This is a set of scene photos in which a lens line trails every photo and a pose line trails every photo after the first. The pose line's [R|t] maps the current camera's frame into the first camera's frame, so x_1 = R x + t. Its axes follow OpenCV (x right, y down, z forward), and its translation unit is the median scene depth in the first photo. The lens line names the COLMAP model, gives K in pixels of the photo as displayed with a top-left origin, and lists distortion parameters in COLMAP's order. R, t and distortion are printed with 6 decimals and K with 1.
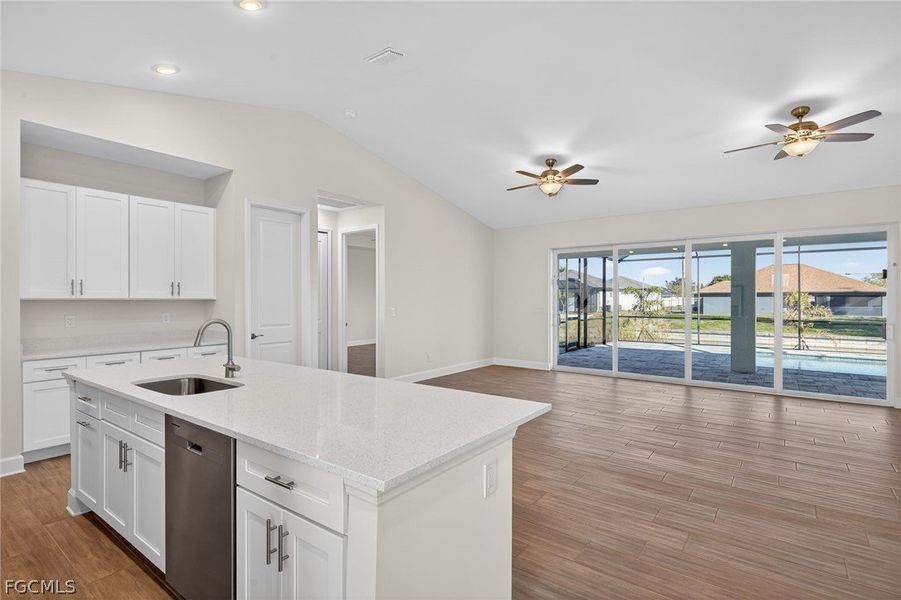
lens RADIAL K [[459.4, 0, 447.4], [0, 459.4, 297.0], [0, 0, 1]] dist [0.004948, -0.000566]
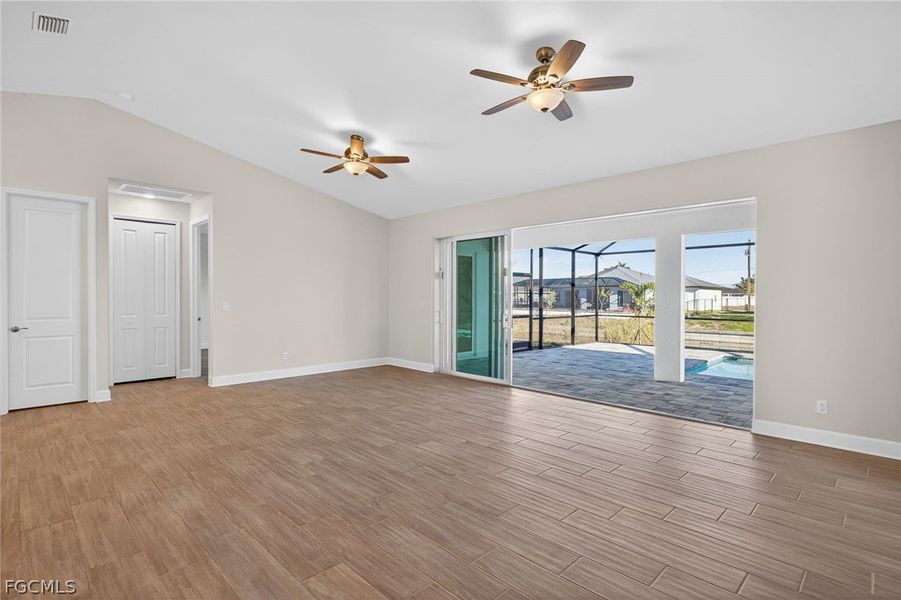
lens RADIAL K [[459.4, 0, 448.3], [0, 459.4, 300.8], [0, 0, 1]] dist [0.004948, -0.000566]
pose [[0.989010, 0.004693, -0.147774, 0.359729], [-0.002681, 0.999901, 0.013814, 0.004786], [0.147824, -0.013266, 0.988925, 0.095891]]
